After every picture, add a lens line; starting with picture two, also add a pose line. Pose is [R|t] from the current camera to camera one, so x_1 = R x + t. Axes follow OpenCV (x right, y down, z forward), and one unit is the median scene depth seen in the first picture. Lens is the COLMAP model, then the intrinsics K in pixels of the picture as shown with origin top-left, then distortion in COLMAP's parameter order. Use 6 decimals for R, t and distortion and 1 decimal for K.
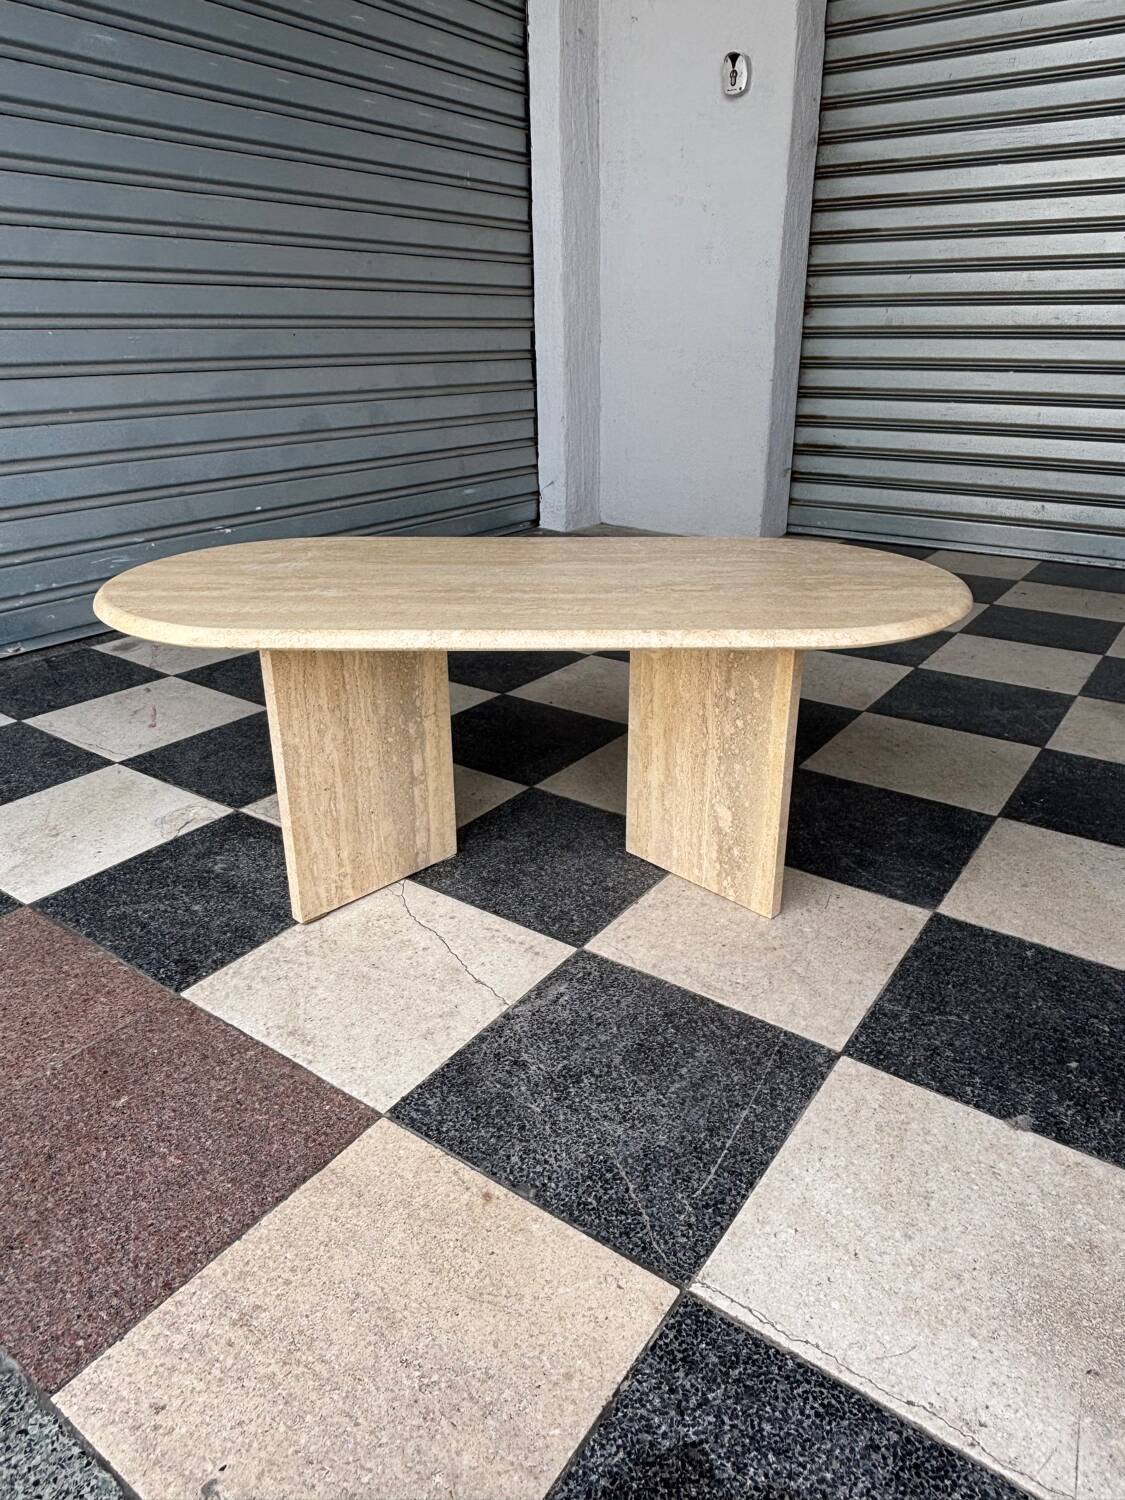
lens RADIAL K [[959.2, 0, 580.9], [0, 959.2, 735.2], [0, 0, 1]] dist [0.055268, -0.081635]
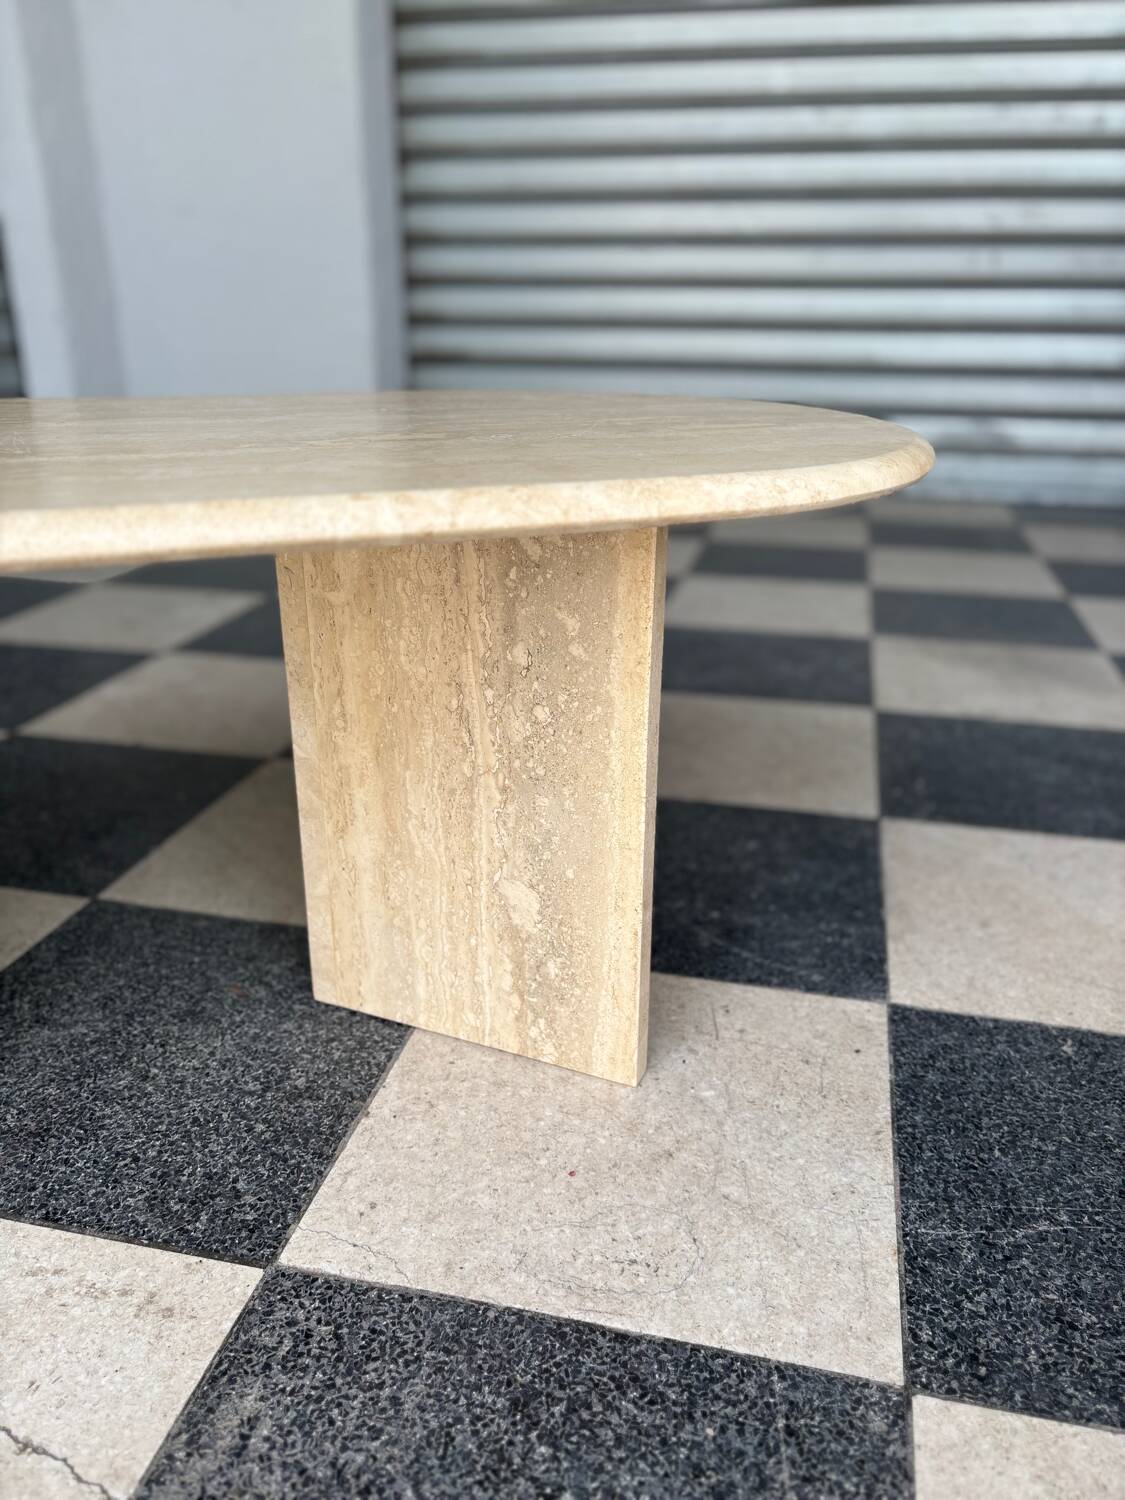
lens RADIAL K [[1138.8, 0, 570.6], [0, 1138.8, 752.4], [0, 0, 1]] dist [0.061472, -0.081267]
pose [[0.928146, -0.131423, 0.348242, -0.024231], [0.133484, 0.990884, 0.018184, -0.001194], [-0.347457, 0.029608, 0.937228, 0.434350]]
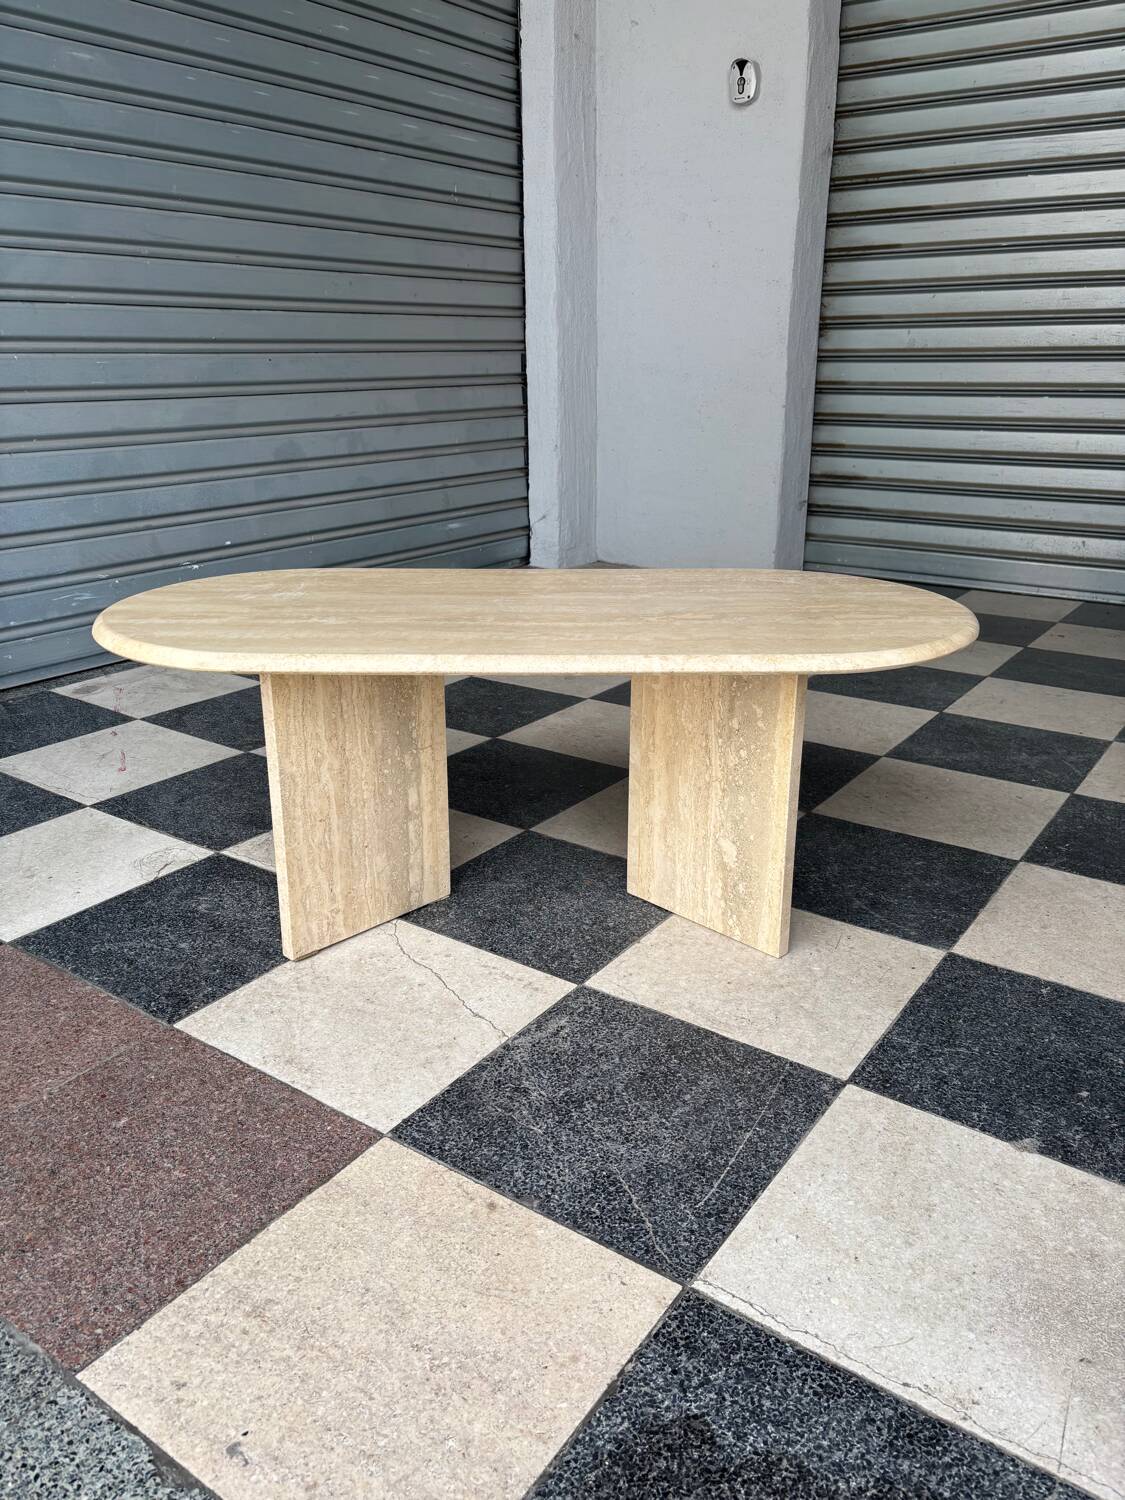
lens RADIAL K [[1116.1, 0, 562.5], [0, 1116.1, 750.0], [0, 0, 1]] dist [0.057447, -0.068671]
pose [[0.999963, 0.001824, -0.008424, -0.009378], [-0.002271, 0.998575, -0.053325, 0.043404], [0.008314, 0.053342, 0.998542, -0.134230]]
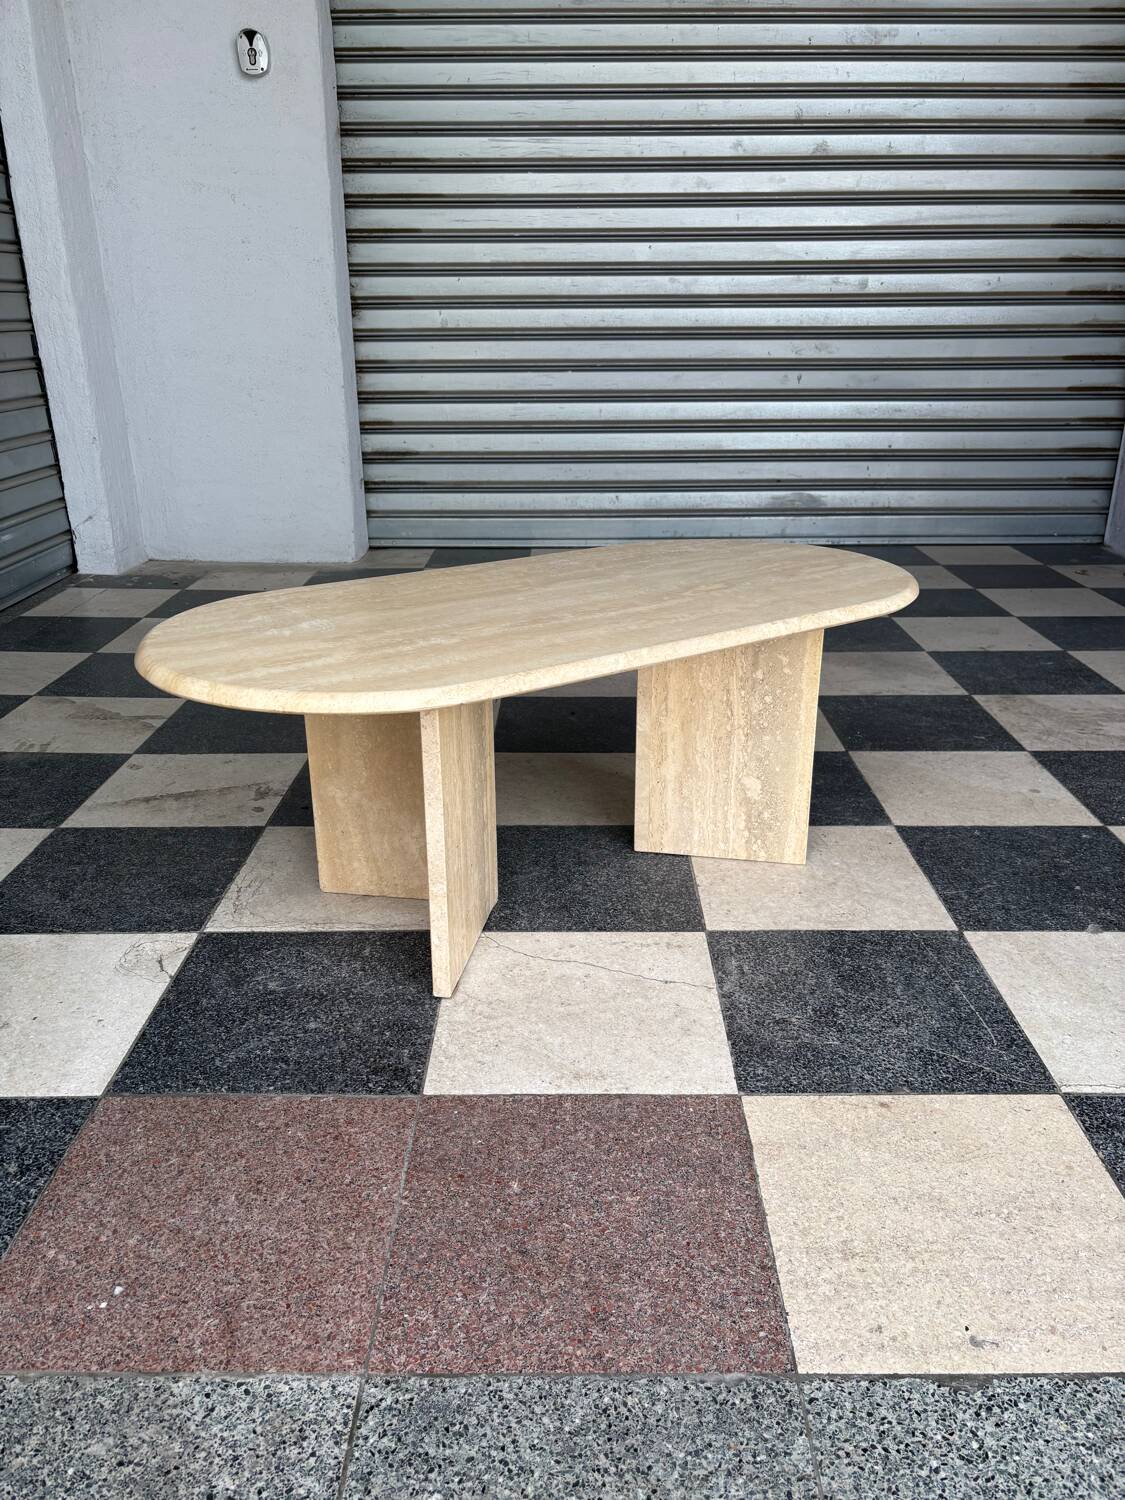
lens RADIAL K [[1121.3, 0, 562.5], [0, 1121.3, 750.0], [0, 0, 1]] dist [0.067127, -0.080804]
pose [[0.828784, -0.203944, 0.521079, -0.709256], [0.218914, 0.975170, 0.033485, -0.049089], [-0.514970, 0.086320, 0.852851, -0.002156]]
